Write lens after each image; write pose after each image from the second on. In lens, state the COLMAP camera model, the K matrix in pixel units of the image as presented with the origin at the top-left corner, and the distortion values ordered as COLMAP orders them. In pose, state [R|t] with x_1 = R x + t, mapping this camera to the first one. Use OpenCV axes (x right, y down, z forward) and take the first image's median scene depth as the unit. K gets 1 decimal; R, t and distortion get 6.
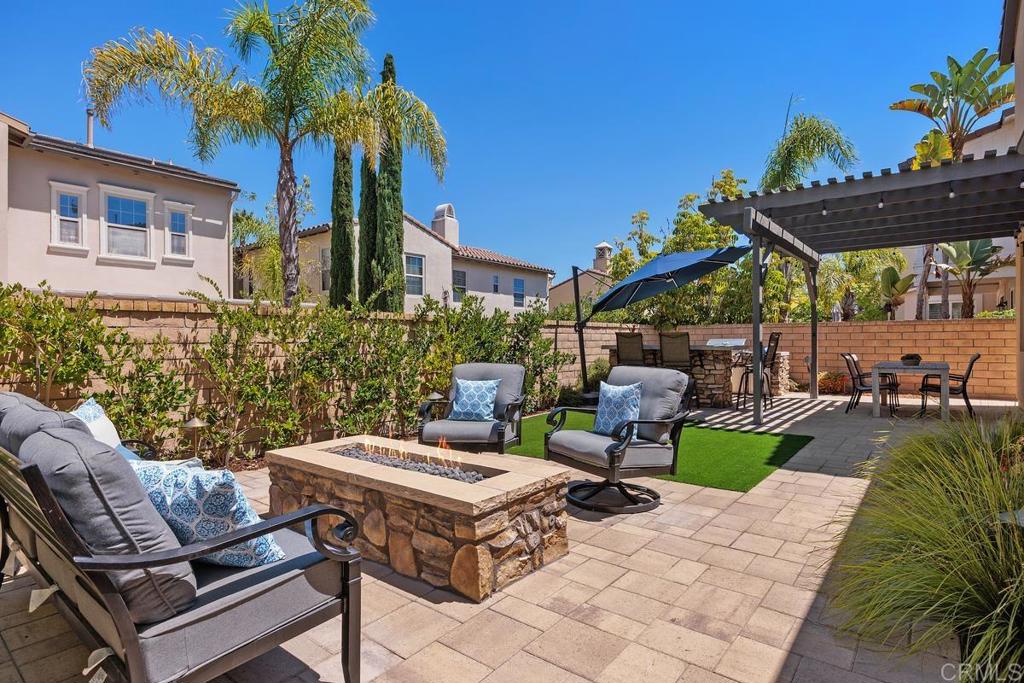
lens RADIAL K [[530.7, 0, 506.5], [0, 530.7, 341.3], [0, 0, 1]] dist [-0.004261, -0.001281]
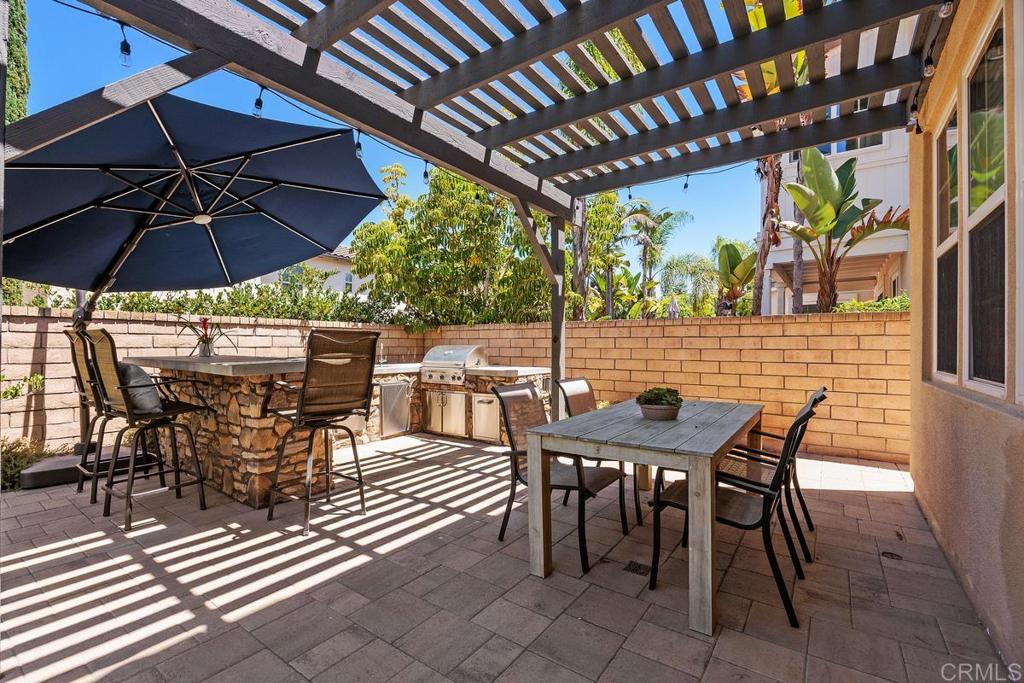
lens RADIAL K [[452.2, 0, 506.3], [0, 452.2, 344.4], [0, 0, 1]] dist [-0.010086, -0.000050]
pose [[0.998056, 0.007714, 0.061841, 0.512114], [-0.007642, 0.999970, -0.001406, -0.006451], [-0.061850, 0.000931, 0.998085, 0.549502]]
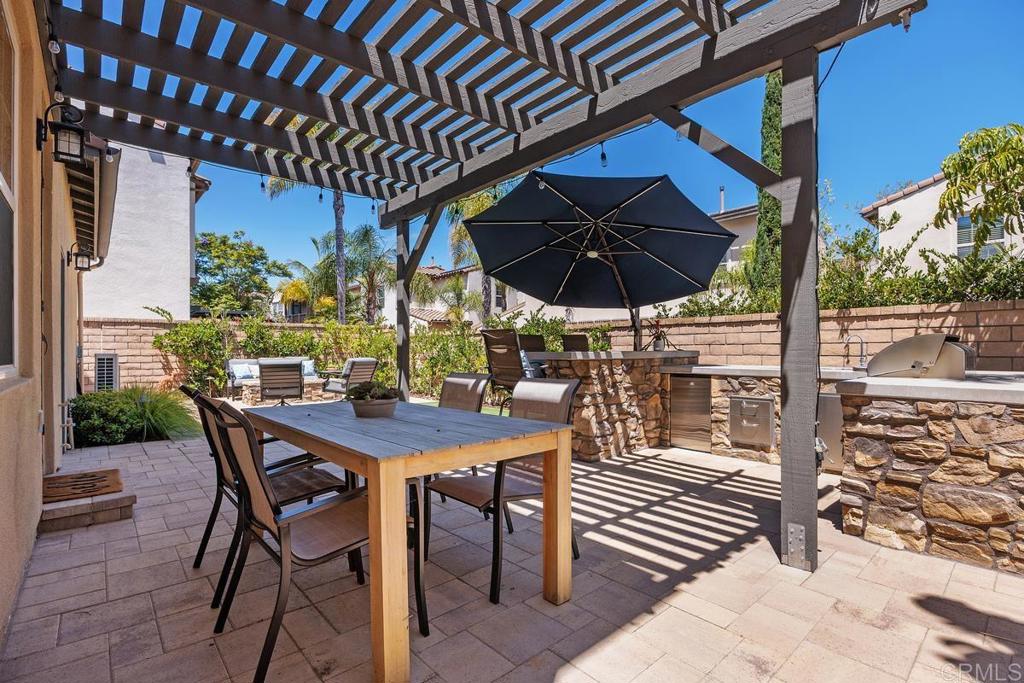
lens RADIAL K [[475.4, 0, 513.7], [0, 475.4, 345.9], [0, 0, 1]] dist [-0.001762, -0.000276]
pose [[-0.157233, -0.001870, -0.987560, 0.854845], [0.005291, 0.999982, -0.002736, 0.001752], [0.987547, -0.005655, -0.157220, 0.927528]]
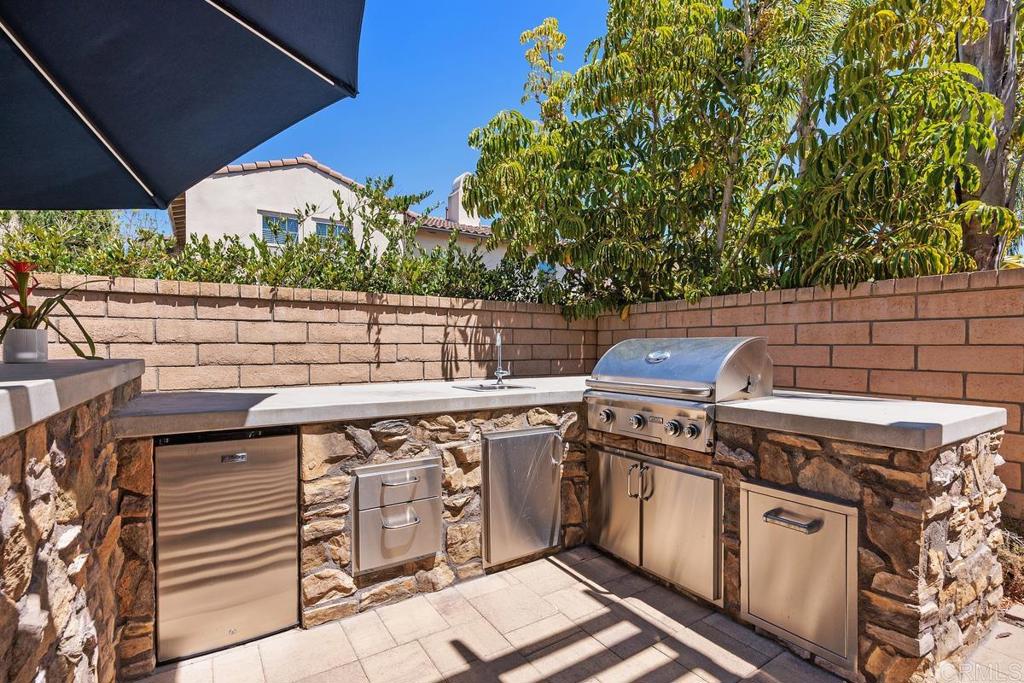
lens RADIAL K [[481.5, 0, 508.4], [0, 481.5, 348.6], [0, 0, 1]] dist [-0.002490, -0.000209]
pose [[0.953639, 0.009946, -0.300789, 0.474140], [-0.007509, 0.999929, 0.009255, -0.001455], [0.300860, -0.006567, 0.953646, 0.893513]]
